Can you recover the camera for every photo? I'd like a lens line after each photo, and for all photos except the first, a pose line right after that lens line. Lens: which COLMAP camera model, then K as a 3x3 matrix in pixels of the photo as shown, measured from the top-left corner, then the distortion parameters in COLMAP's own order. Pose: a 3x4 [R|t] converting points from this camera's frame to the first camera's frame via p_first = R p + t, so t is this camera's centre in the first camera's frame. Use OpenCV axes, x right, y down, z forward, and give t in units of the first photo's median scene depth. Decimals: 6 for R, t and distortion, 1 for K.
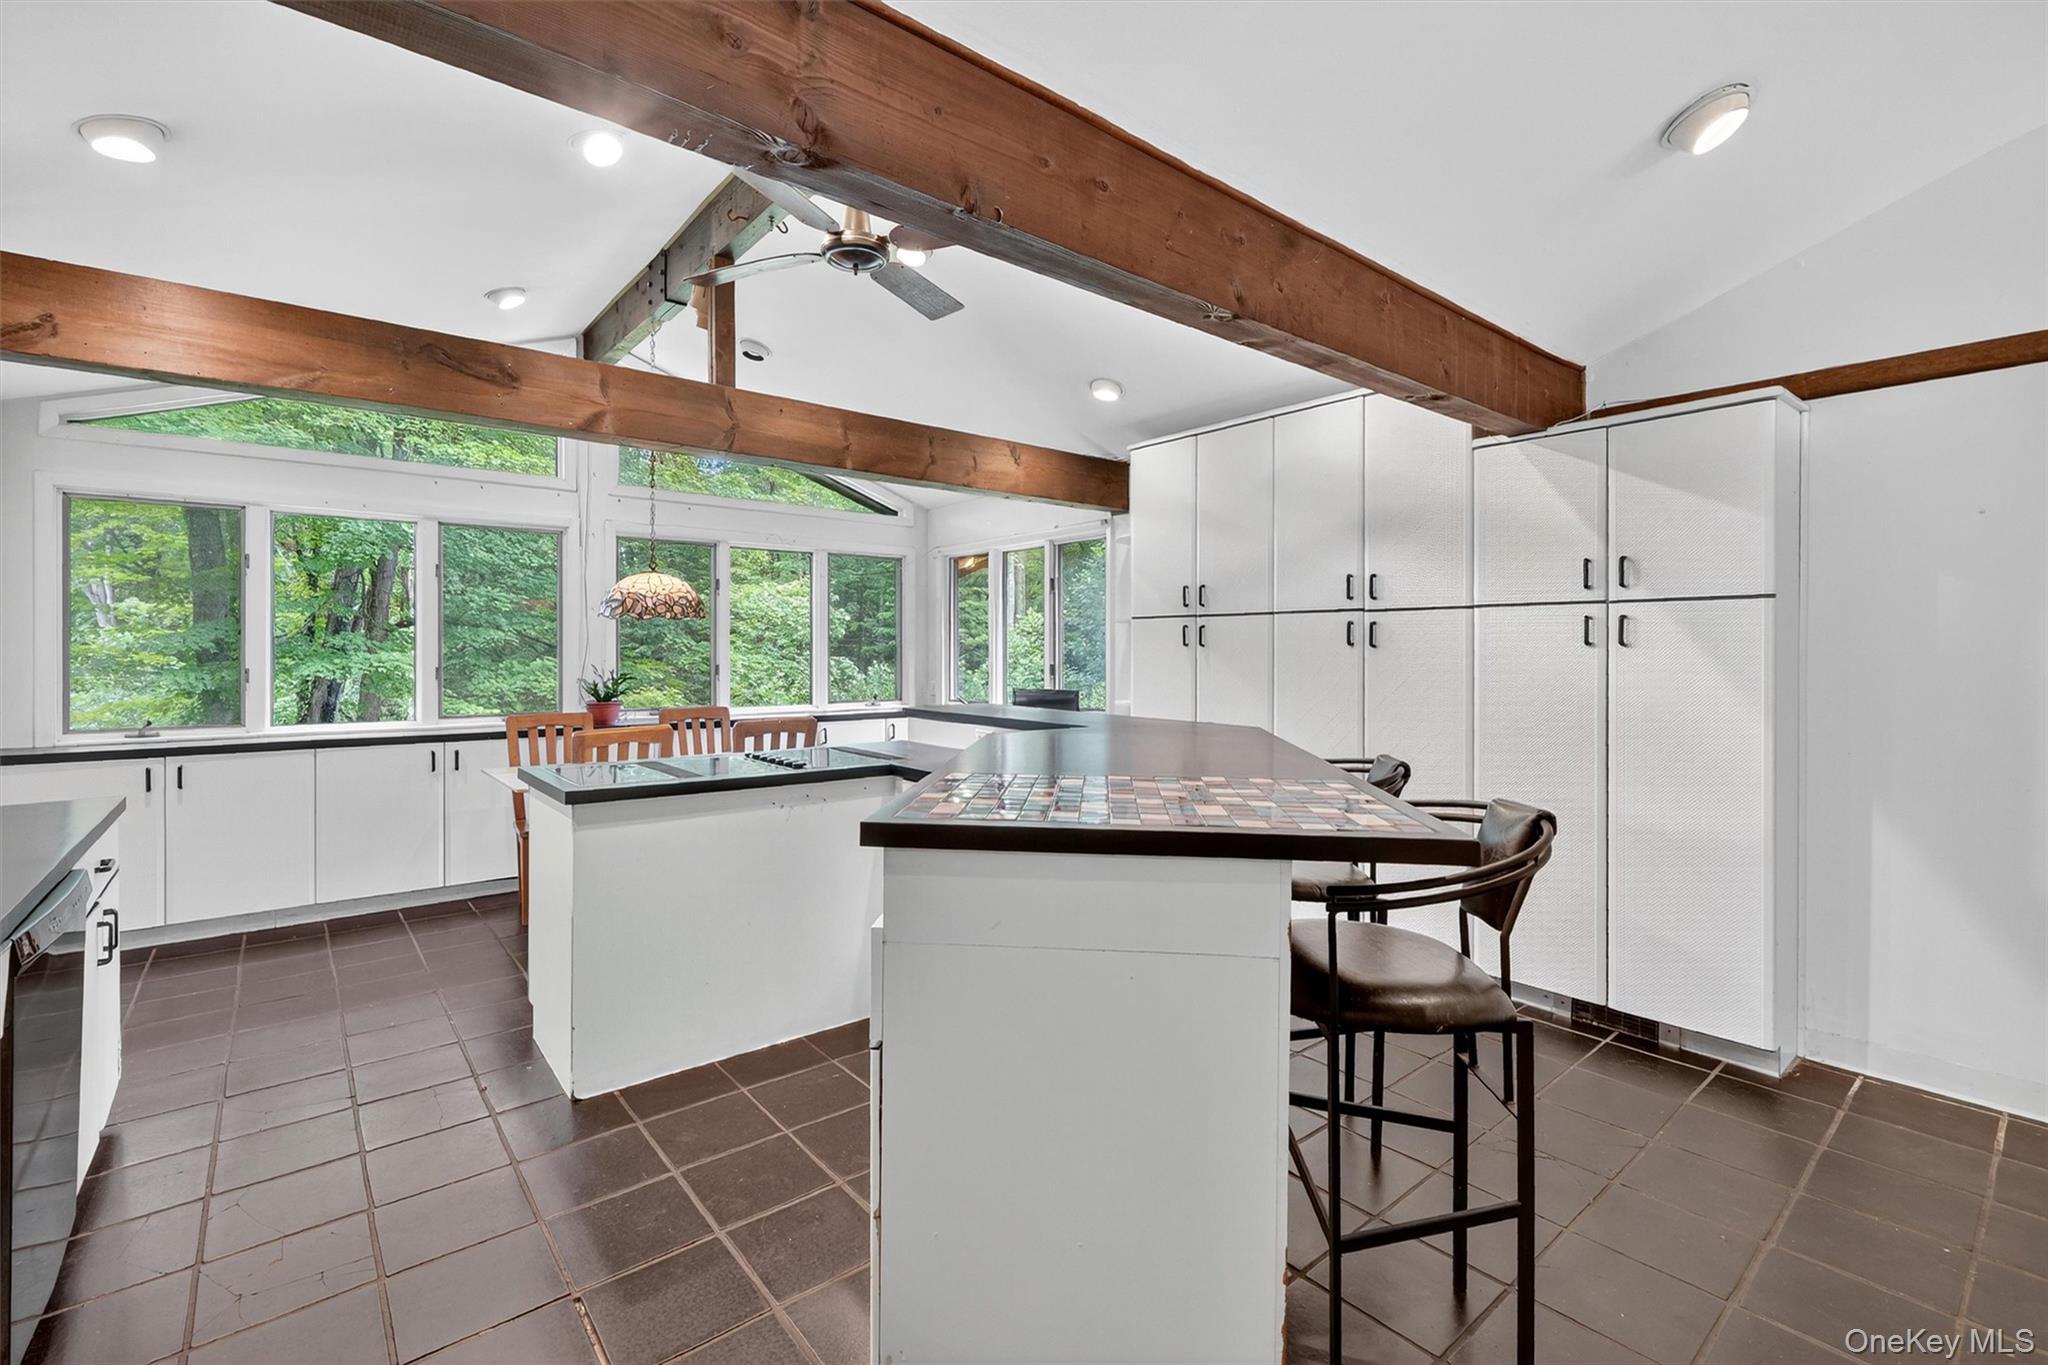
lens RADIAL K [[882.1, 0, 1017.2], [0, 882.1, 659.8], [0, 0, 1]] dist [0.000233, -0.000170]
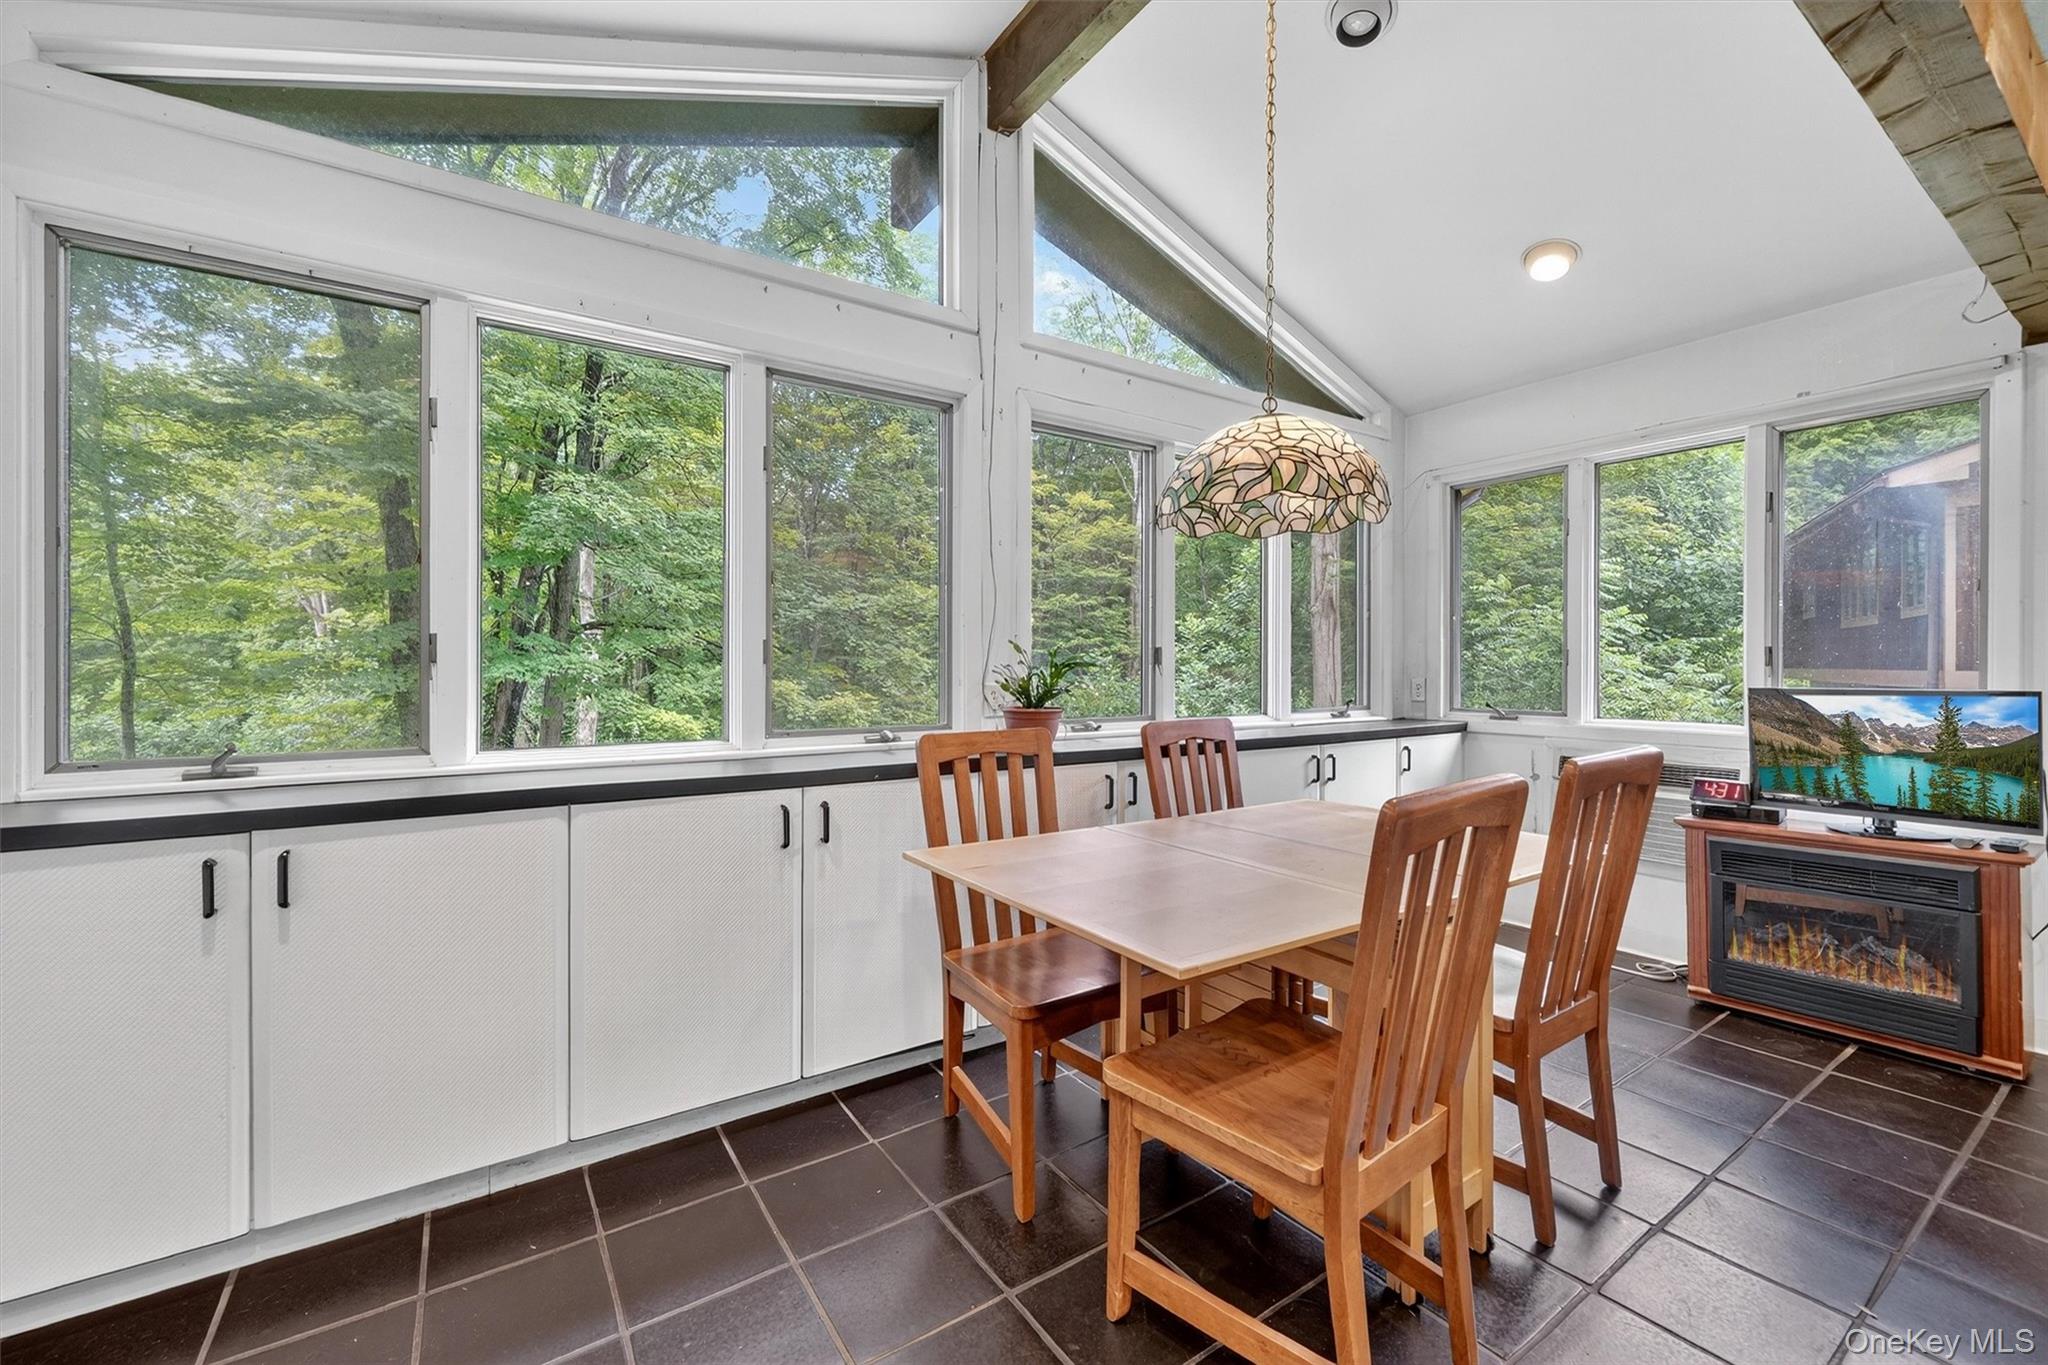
lens RADIAL K [[770.4, 0, 974.8], [0, 770.4, 672.5], [0, 0, 1]] dist [0.019010, 0.000045]
pose [[0.993512, 0.003531, -0.113672, -0.501291], [-0.003709, 0.999992, -0.001354, 0.029550], [0.113666, 0.001767, 0.993517, 0.575376]]
